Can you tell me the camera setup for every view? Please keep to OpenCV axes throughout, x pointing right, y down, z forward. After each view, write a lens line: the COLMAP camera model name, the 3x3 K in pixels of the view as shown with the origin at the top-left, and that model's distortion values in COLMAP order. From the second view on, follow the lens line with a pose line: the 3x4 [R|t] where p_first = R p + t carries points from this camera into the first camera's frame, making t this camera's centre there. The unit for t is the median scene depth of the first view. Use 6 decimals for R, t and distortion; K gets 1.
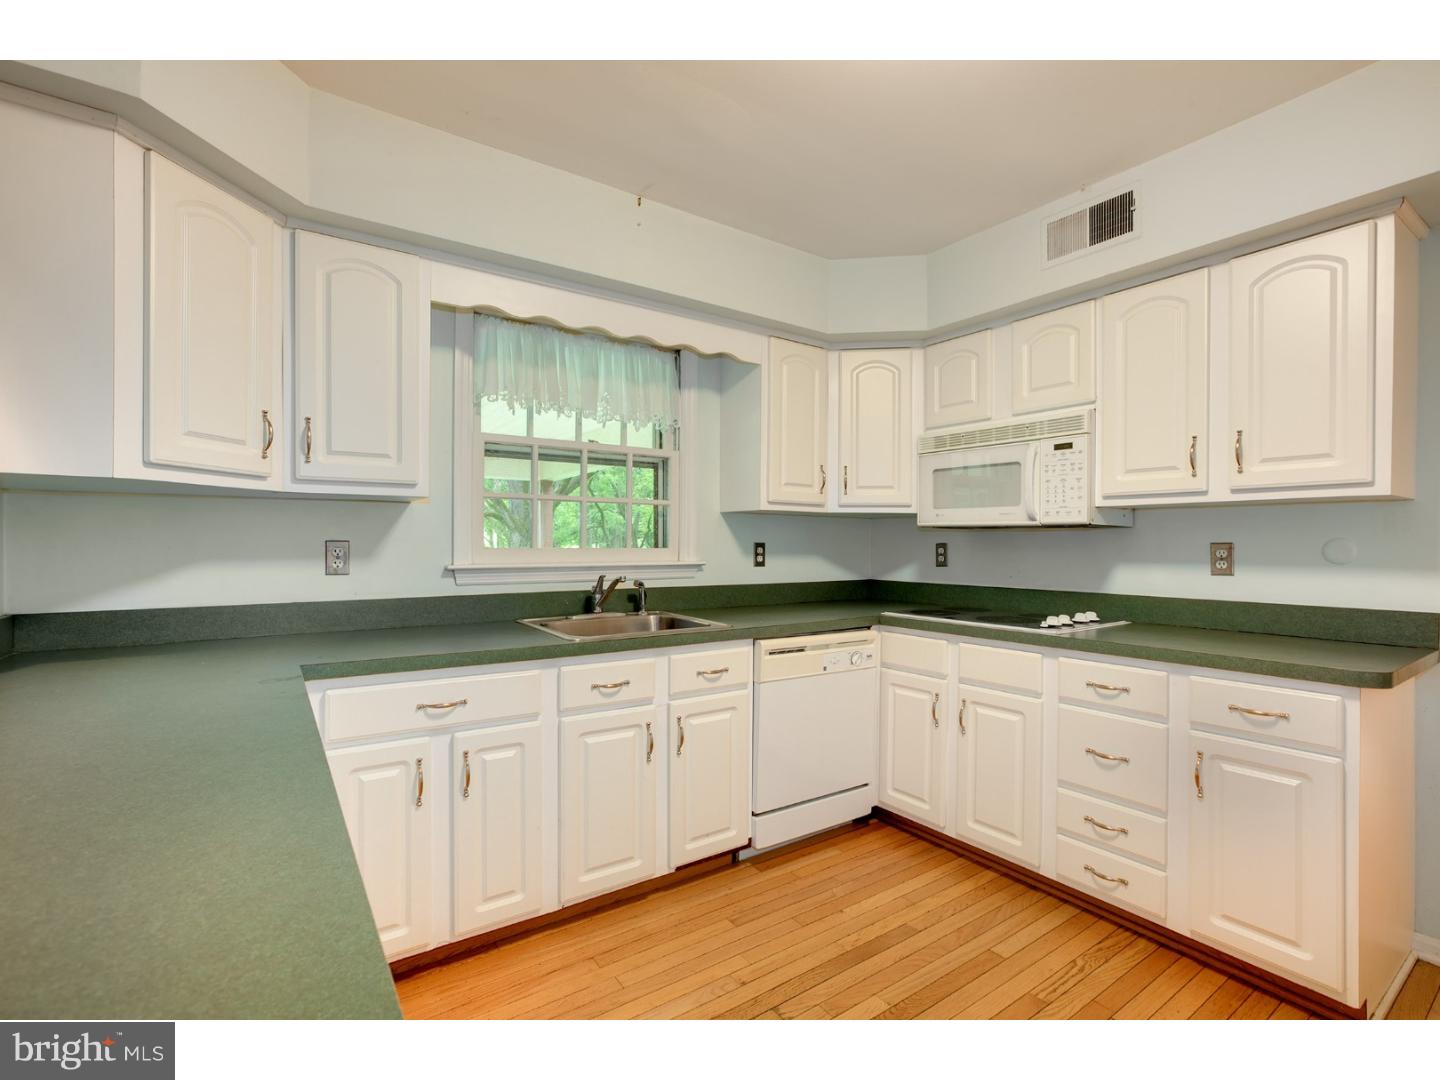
lens RADIAL K [[673.7, 0, 719.4], [0, 673.7, 540.1], [0, 0, 1]] dist [-0.000127, 0.001623]
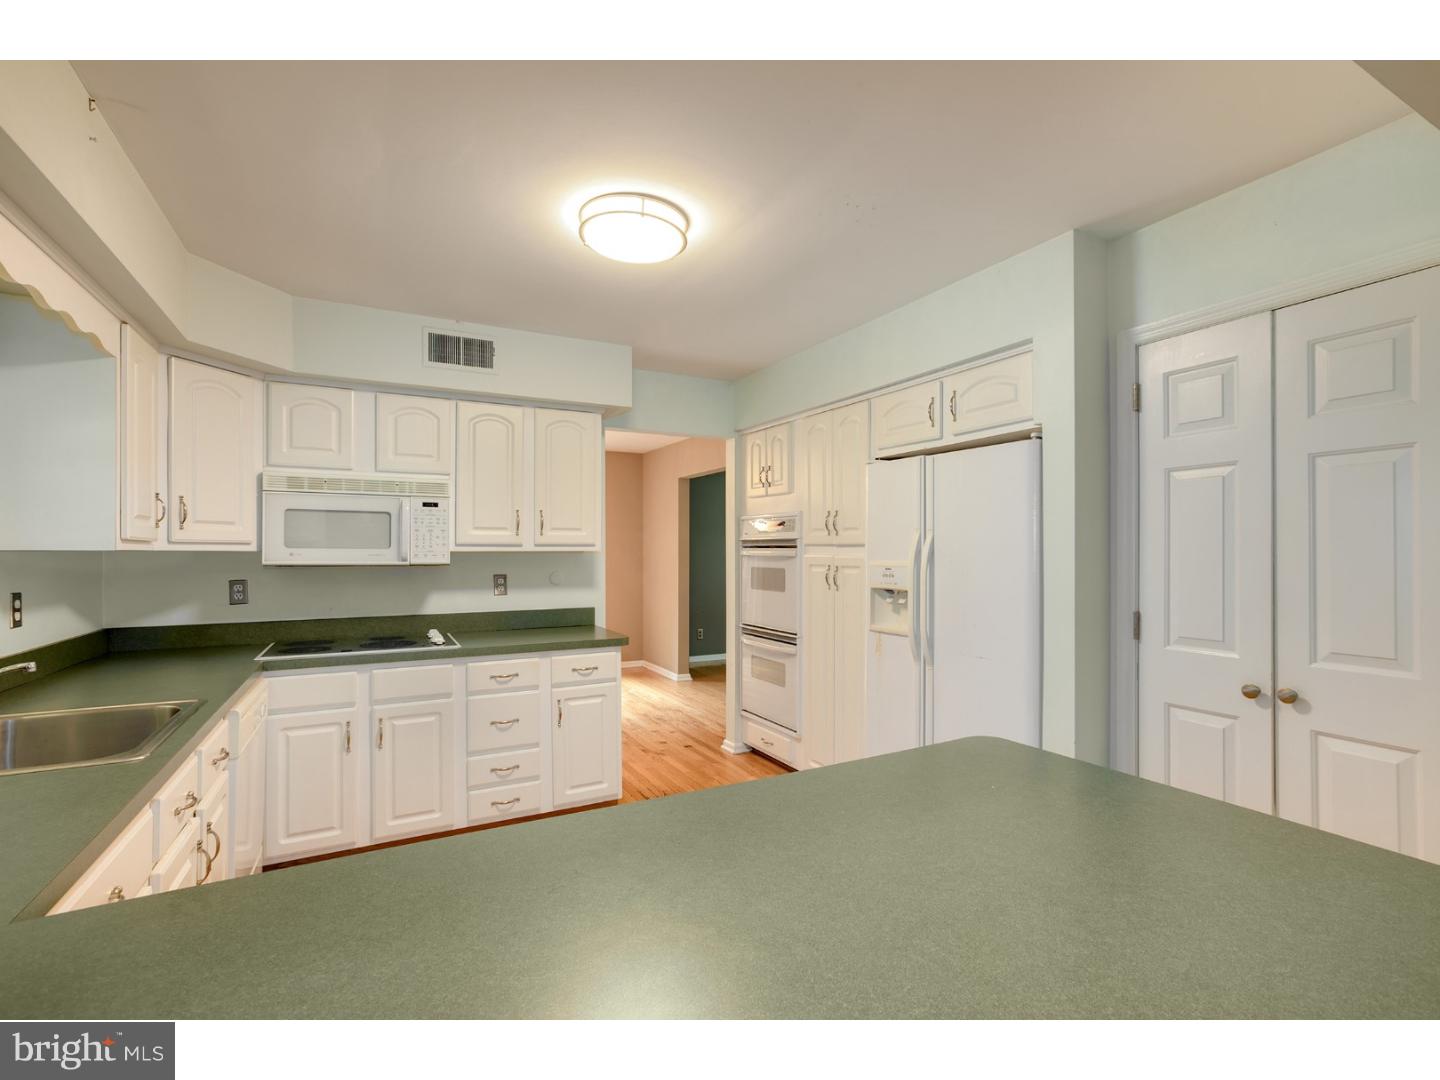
lens RADIAL K [[673.7, 0, 720.6], [0, 673.7, 543.7], [0, 0, 1]] dist [-0.000127, 0.001623]
pose [[0.136199, 0.004796, 0.990670, -0.691091], [-0.000494, 0.999988, -0.004773, -0.056667], [-0.990681, 0.000161, 0.136199, 0.261686]]
